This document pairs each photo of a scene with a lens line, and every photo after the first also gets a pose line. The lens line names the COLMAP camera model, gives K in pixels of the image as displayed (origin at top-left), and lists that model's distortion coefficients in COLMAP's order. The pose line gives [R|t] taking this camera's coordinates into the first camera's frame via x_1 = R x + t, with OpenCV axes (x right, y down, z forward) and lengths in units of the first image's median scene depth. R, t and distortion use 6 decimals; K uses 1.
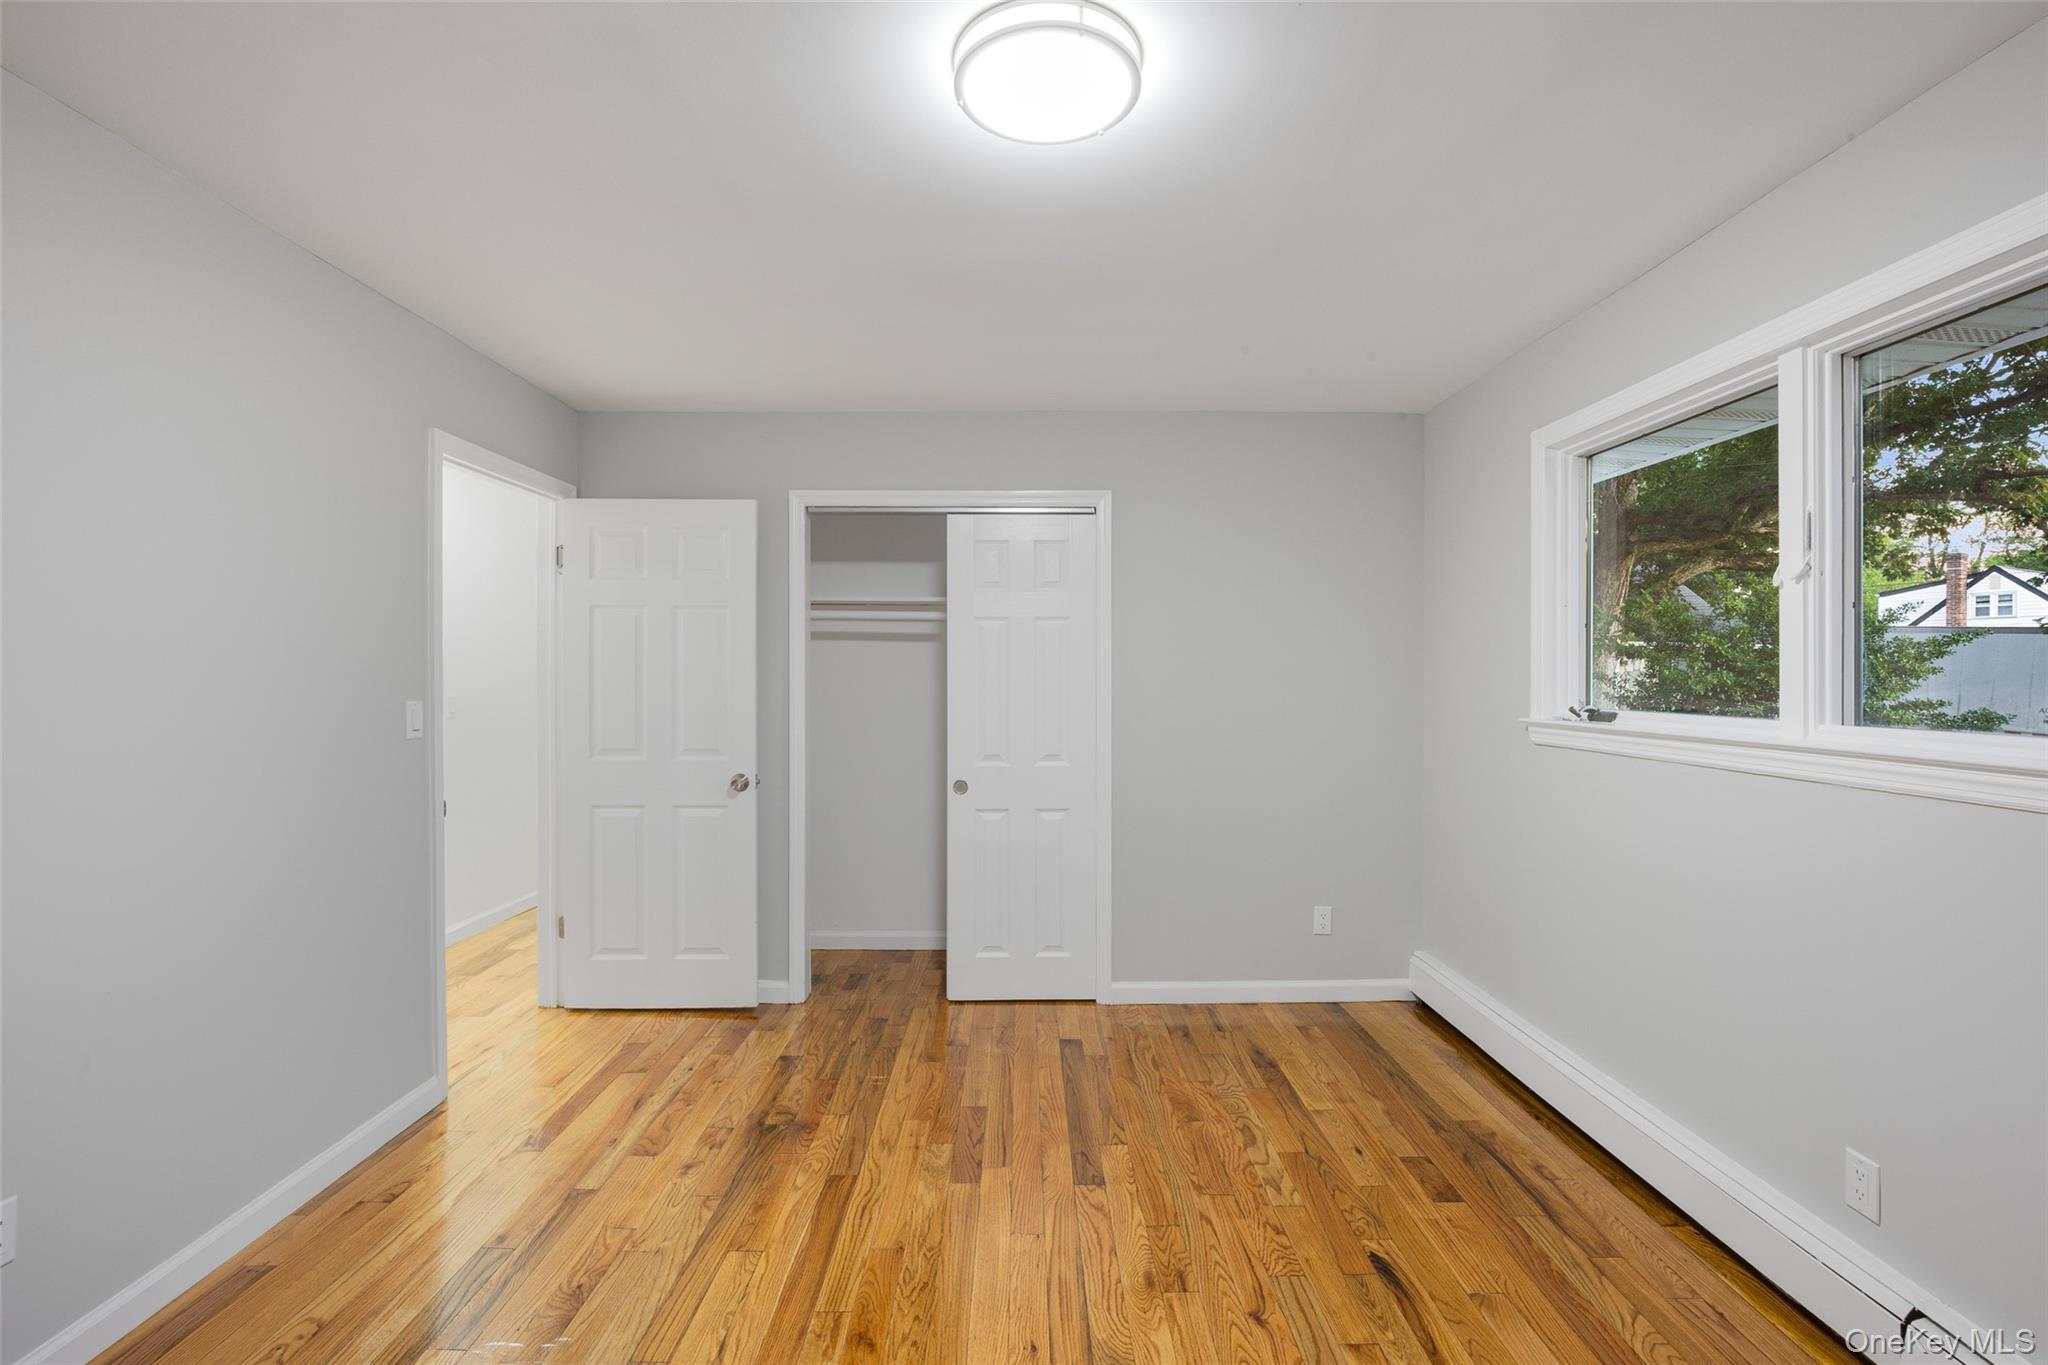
lens RADIAL K [[918.0, 0, 1033.9], [0, 918.0, 679.3], [0, 0, 1]] dist [-0.001192, -0.000149]
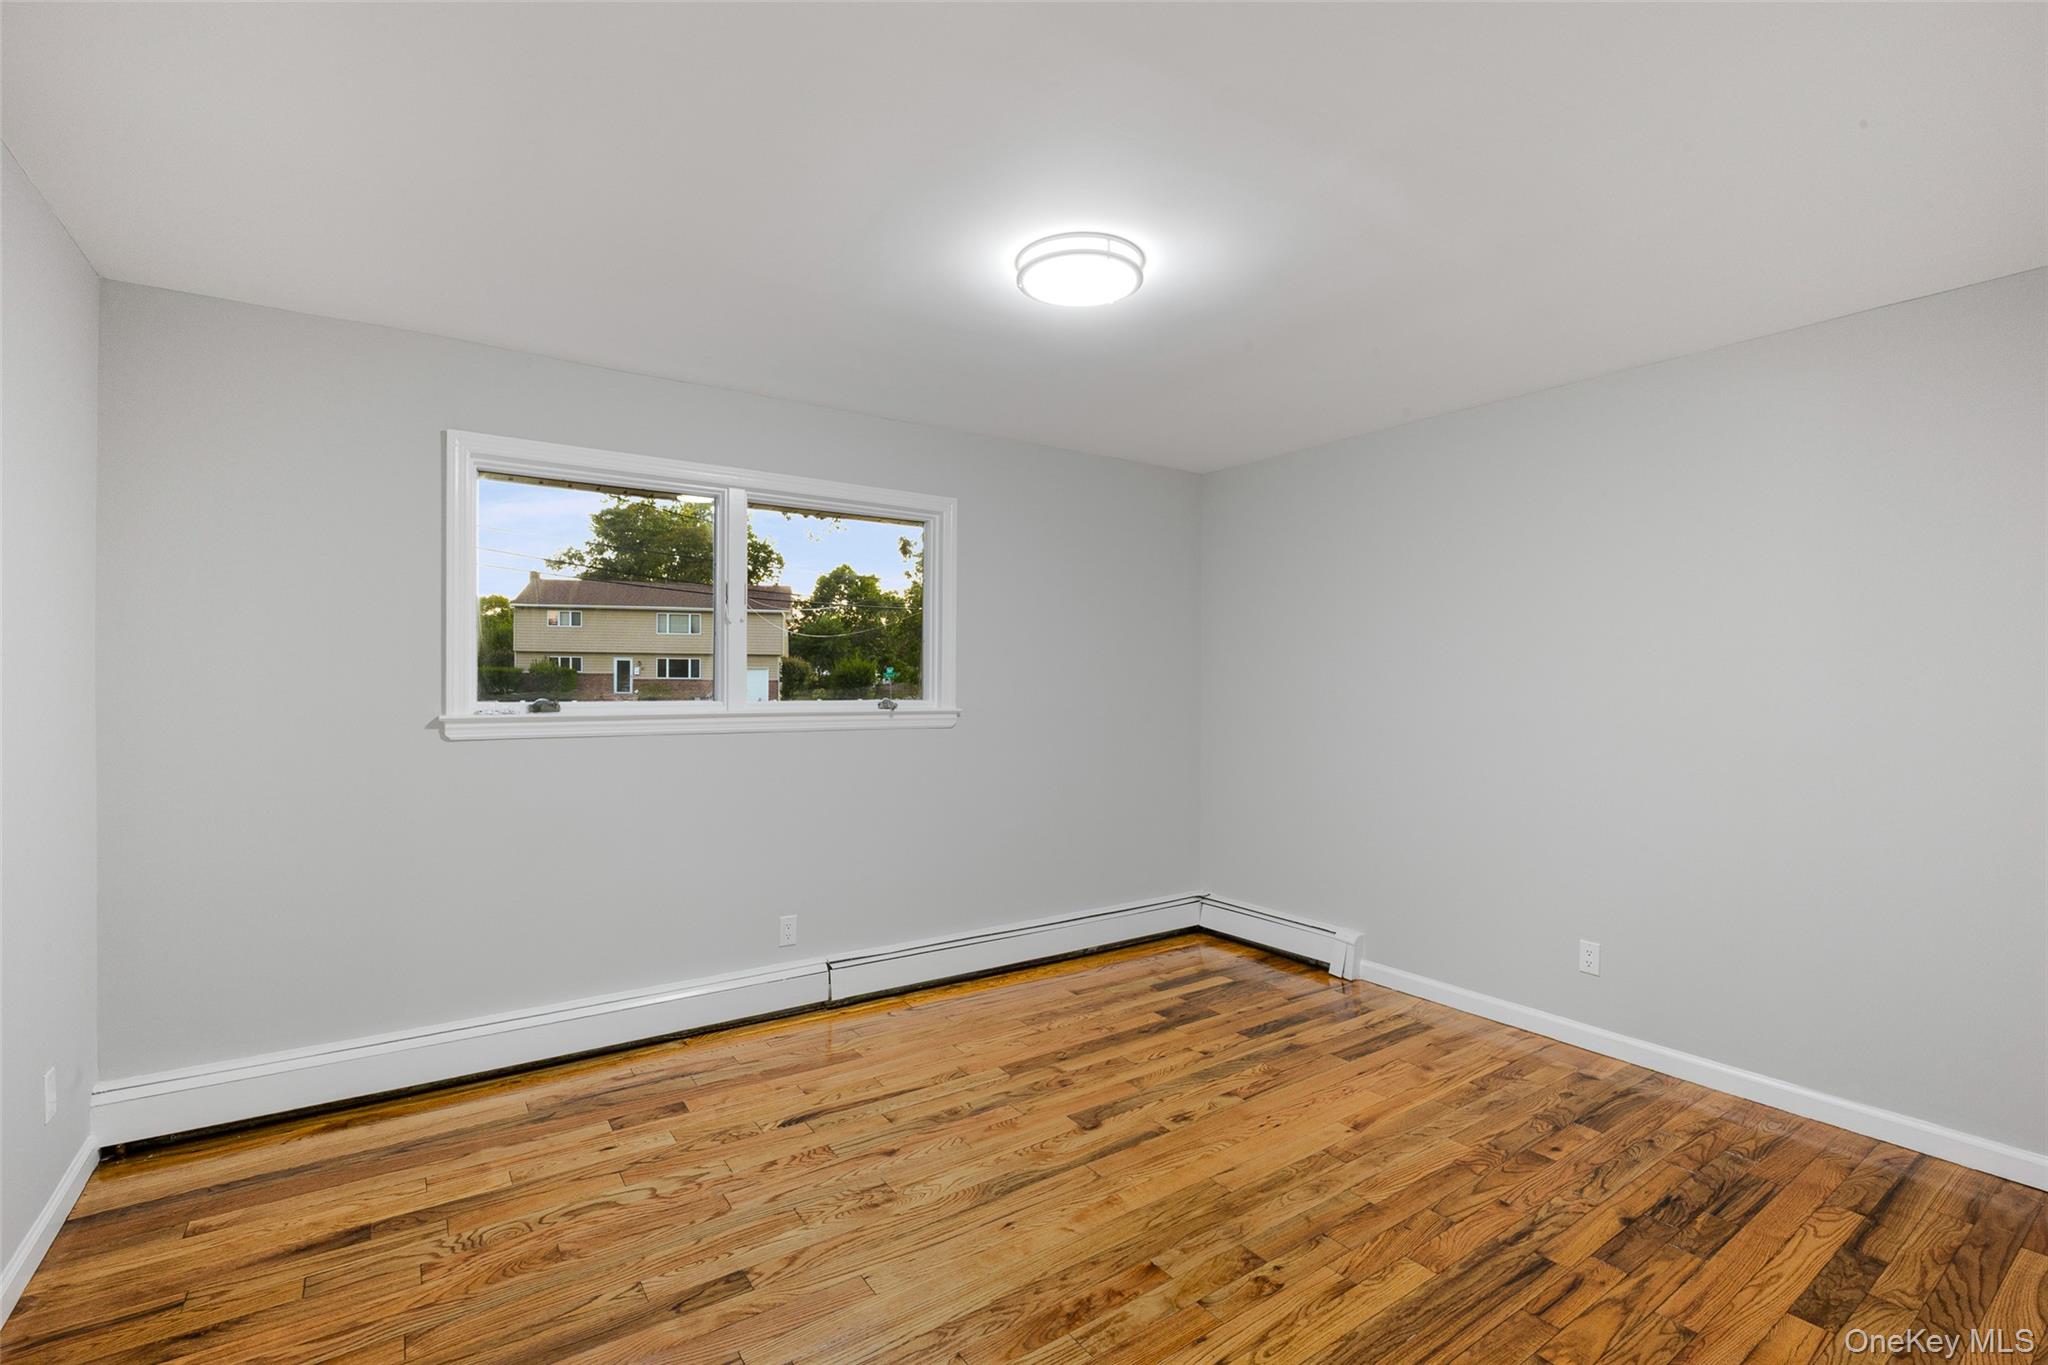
lens RADIAL K [[918.0, 0, 1031.3], [0, 918.0, 683.2], [0, 0, 1]] dist [-0.001192, -0.000149]
pose [[-0.565436, -0.007149, 0.824761, -0.753304], [-0.005682, 0.999972, 0.004772, 0.001079], [-0.824773, -0.001988, -0.565461, 1.231242]]
